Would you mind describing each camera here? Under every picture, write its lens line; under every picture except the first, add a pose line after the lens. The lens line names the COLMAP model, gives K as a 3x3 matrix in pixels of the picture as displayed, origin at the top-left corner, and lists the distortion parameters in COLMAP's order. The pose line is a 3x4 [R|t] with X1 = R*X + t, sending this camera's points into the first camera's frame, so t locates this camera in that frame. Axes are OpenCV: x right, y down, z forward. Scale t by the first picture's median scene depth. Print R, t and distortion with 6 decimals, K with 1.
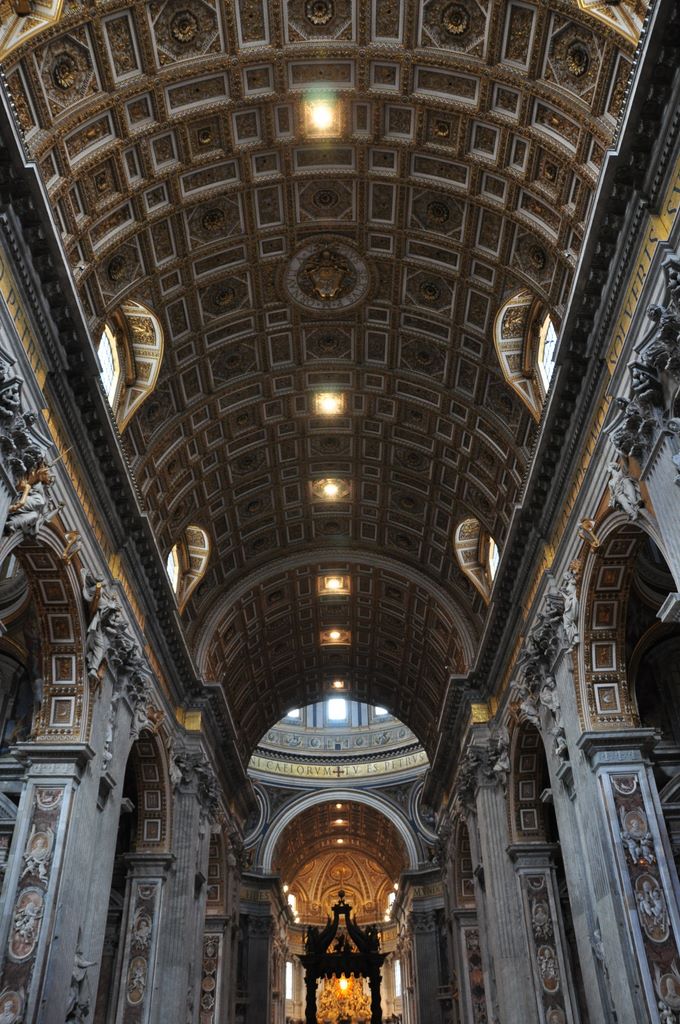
lens RADIAL K [[807.0, 0, 340.0], [0, 807.0, 512.0], [0, 0, 1]] dist [-0.160816, 0.134147]
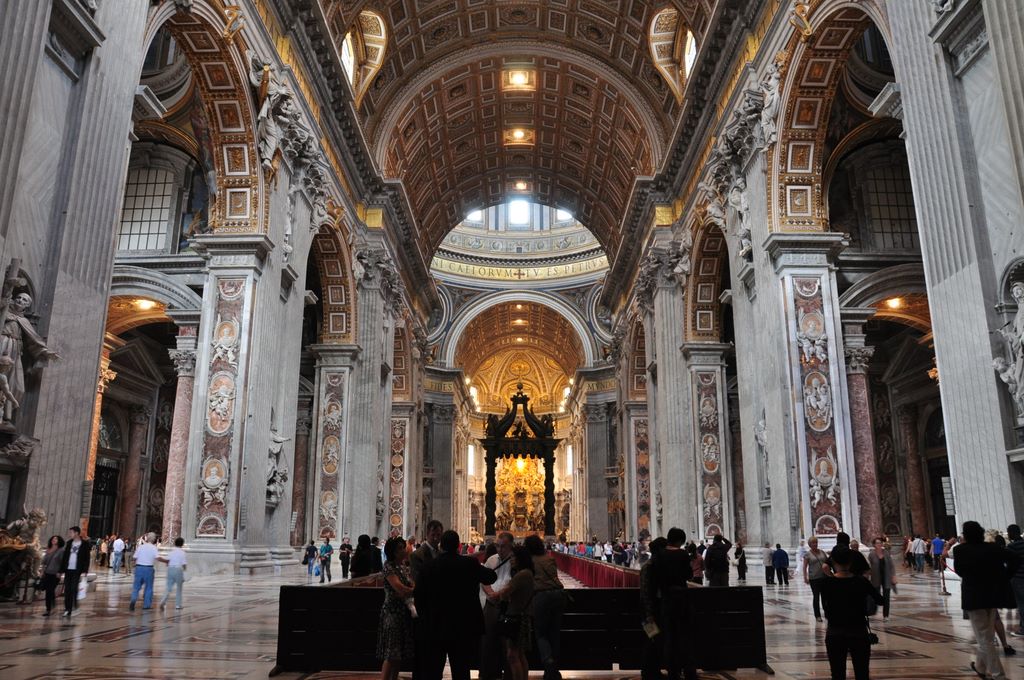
lens RADIAL K [[800.2, 0, 519.1], [0, 800.2, 344.1], [0, 0, 1]] dist [-0.108321, 0.010412]
pose [[0.999791, 0.020452, 0.000289, -0.001250], [-0.018980, 0.922421, 0.385720, 0.024825], [0.007622, -0.385645, 0.922616, 0.028140]]
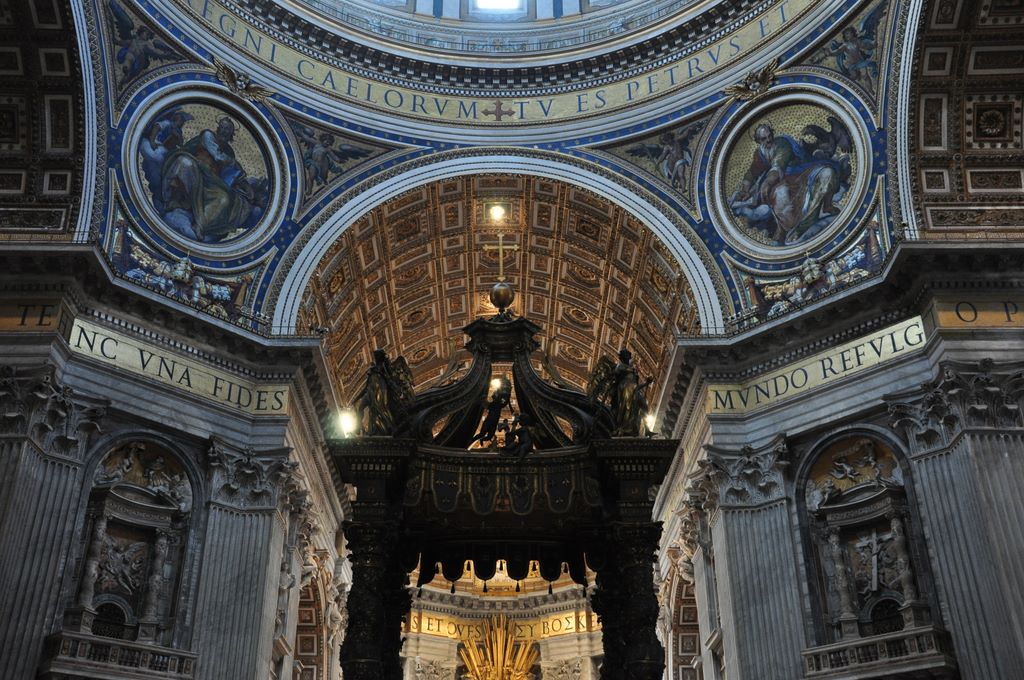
lens RADIAL K [[1089.7, 0, 512.0], [0, 1089.7, 340.0], [0, 0, 1]] dist [0.004550, 0.001677]
pose [[0.999742, 0.021445, 0.007501, 0.005536], [-0.022207, 0.992129, 0.123237, 0.714186], [-0.004799, -0.123372, 0.992349, 0.945190]]
